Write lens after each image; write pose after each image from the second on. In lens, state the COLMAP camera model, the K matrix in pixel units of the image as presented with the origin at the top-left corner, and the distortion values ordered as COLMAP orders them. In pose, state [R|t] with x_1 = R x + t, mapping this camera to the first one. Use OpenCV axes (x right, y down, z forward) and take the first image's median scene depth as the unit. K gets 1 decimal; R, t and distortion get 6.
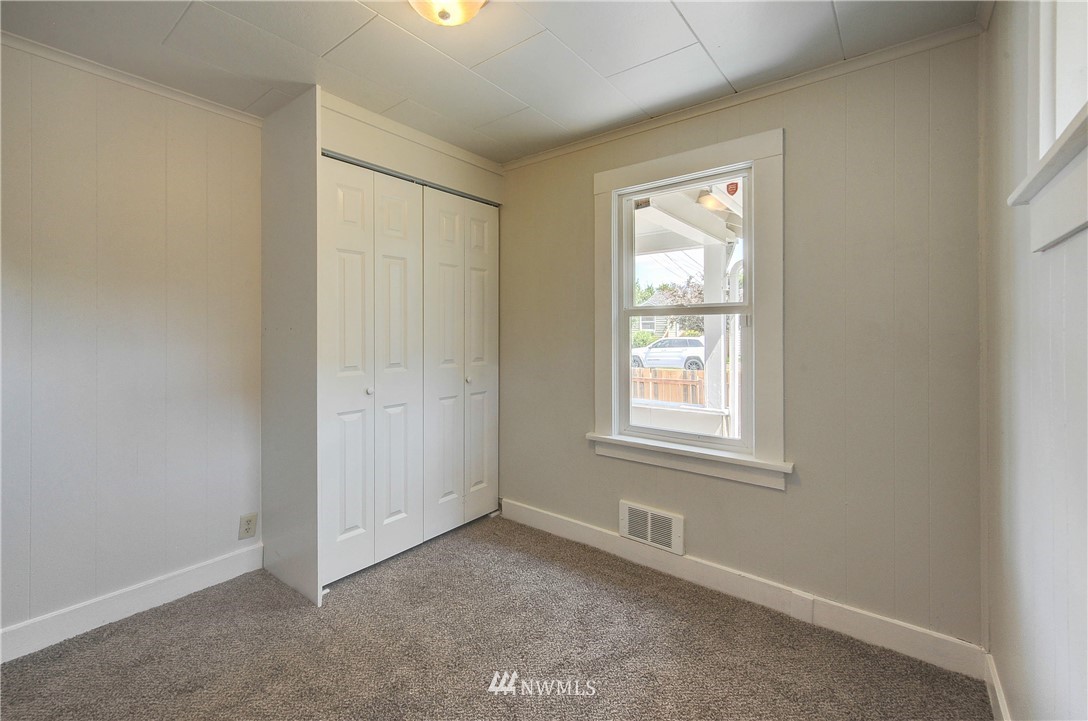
lens RADIAL K [[450.9, 0, 530.8], [0, 450.9, 334.7], [0, 0, 1]] dist [-0.000108, 0.000097]
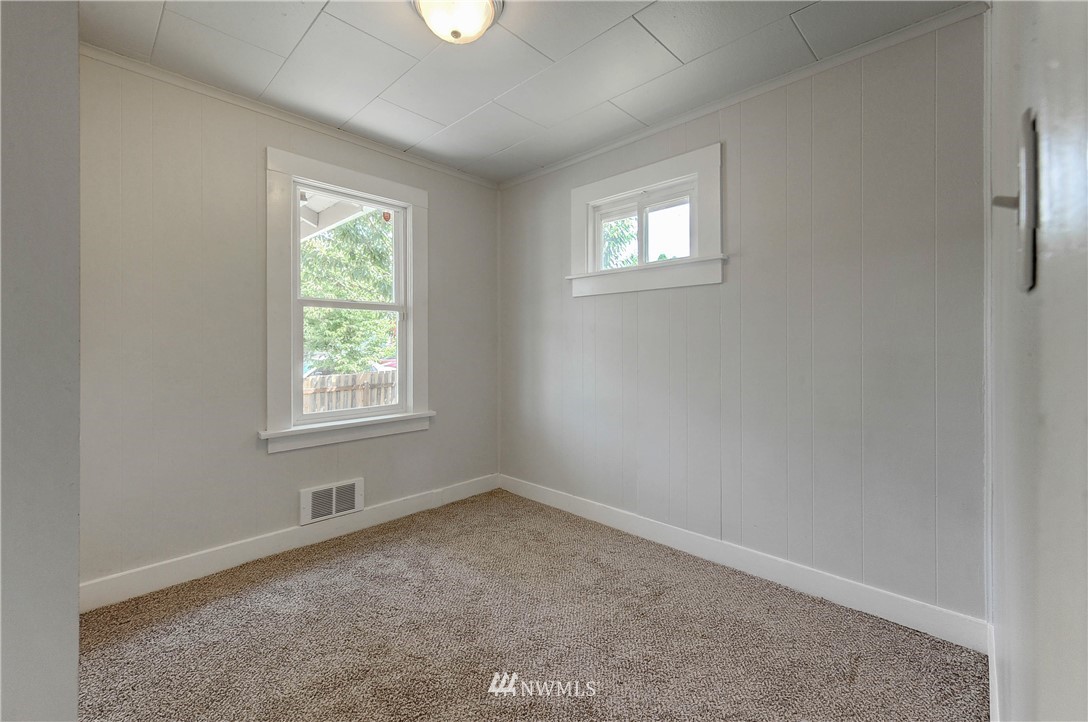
lens RADIAL K [[450.9, 0, 541.8], [0, 450.9, 352.6], [0, 0, 1]] dist [-0.000108, 0.000097]
pose [[0.093318, -0.013728, 0.995542, -0.787105], [0.008956, 0.999876, 0.012949, 0.058211], [-0.995596, 0.007708, 0.093429, 0.398856]]
